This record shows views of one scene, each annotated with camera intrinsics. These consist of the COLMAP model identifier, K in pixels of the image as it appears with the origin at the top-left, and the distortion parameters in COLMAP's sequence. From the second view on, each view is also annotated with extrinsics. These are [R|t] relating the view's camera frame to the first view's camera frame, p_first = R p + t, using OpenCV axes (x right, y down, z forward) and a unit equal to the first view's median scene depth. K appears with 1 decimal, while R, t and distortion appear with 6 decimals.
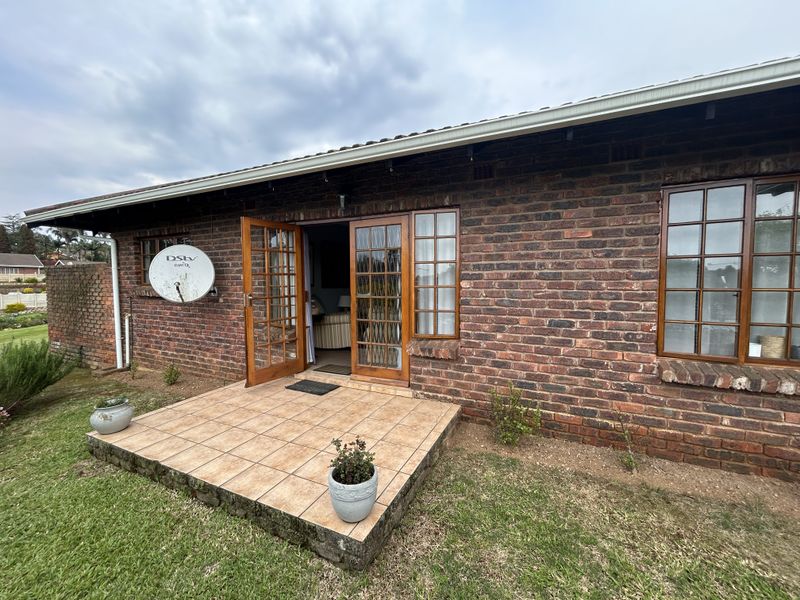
lens RADIAL K [[321.2, 0, 400.0], [0, 321.2, 300.0], [0, 0, 1]] dist [0.001544, 0.000123]
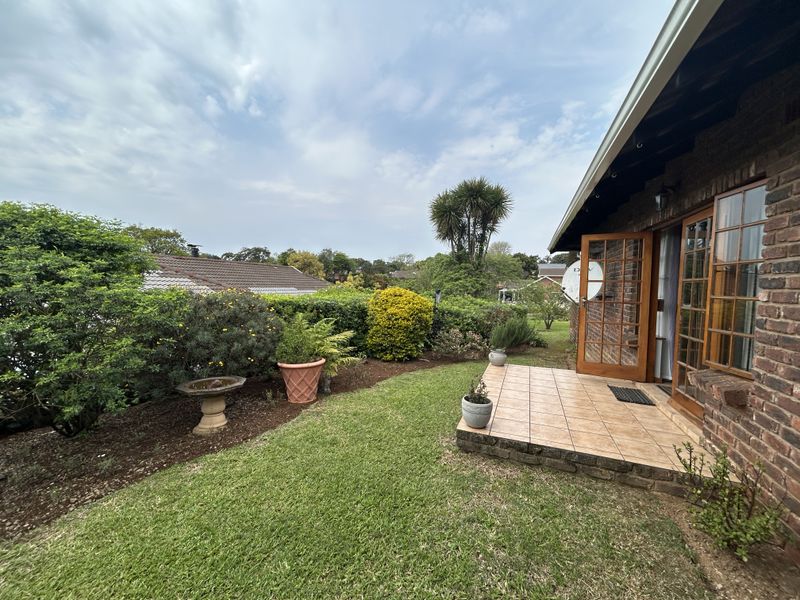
lens RADIAL K [[321.2, 0, 400.0], [0, 321.2, 300.0], [0, 0, 1]] dist [0.001544, 0.000123]
pose [[0.064235, 0.055807, -0.996373, 0.788074], [-0.085180, 0.995098, 0.050244, -0.011597], [0.994293, 0.081644, 0.068673, 0.245599]]
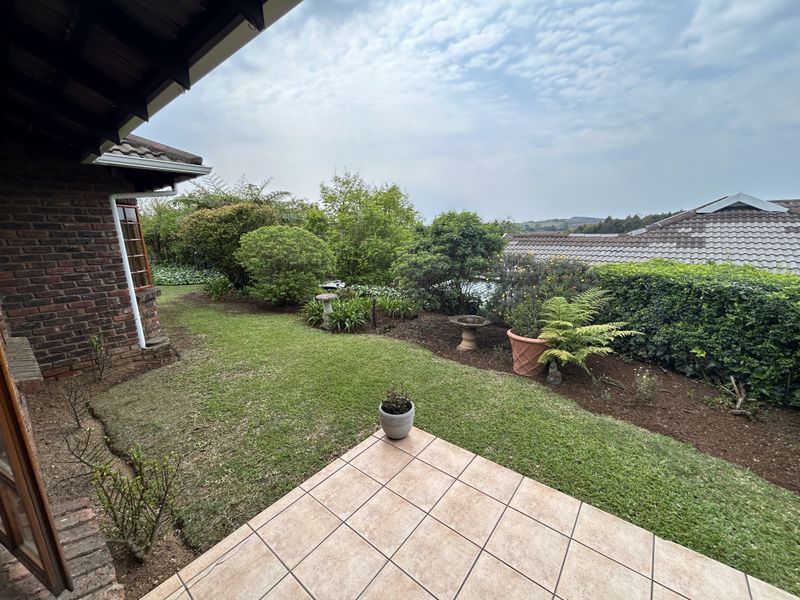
lens RADIAL K [[321.2, 0, 400.0], [0, 321.2, 300.0], [0, 0, 1]] dist [0.001544, 0.000123]
pose [[-0.972439, -0.026073, 0.231695, -0.252597], [0.036912, 0.963979, 0.263404, -0.141869], [-0.230217, 0.264696, -0.936449, 1.177768]]
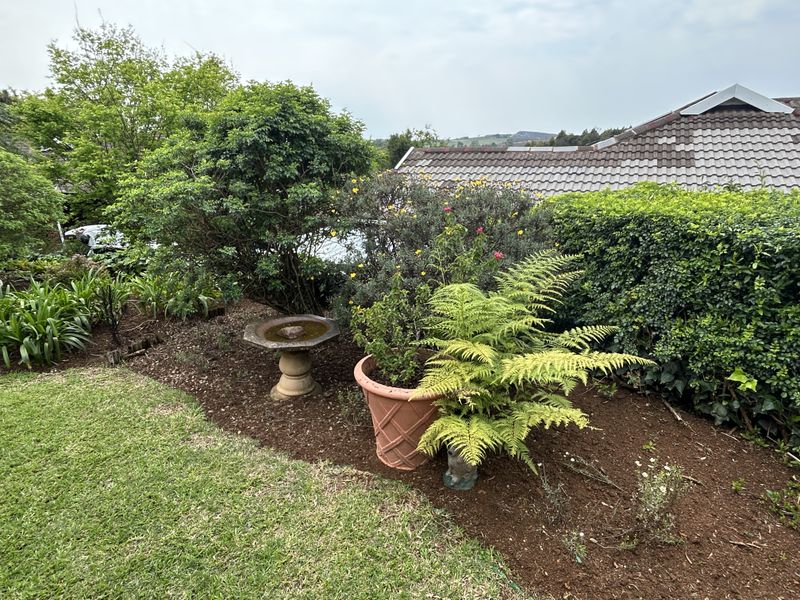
lens RADIAL K [[463.3, 0, 400.0], [0, 463.3, 300.0], [0, 0, 1]] dist [-0.004362, 0.001165]
pose [[-0.999715, 0.023717, -0.002774, -0.439652], [0.021062, 0.930571, 0.365506, -0.048439], [0.011250, 0.365344, -0.930805, 0.606220]]
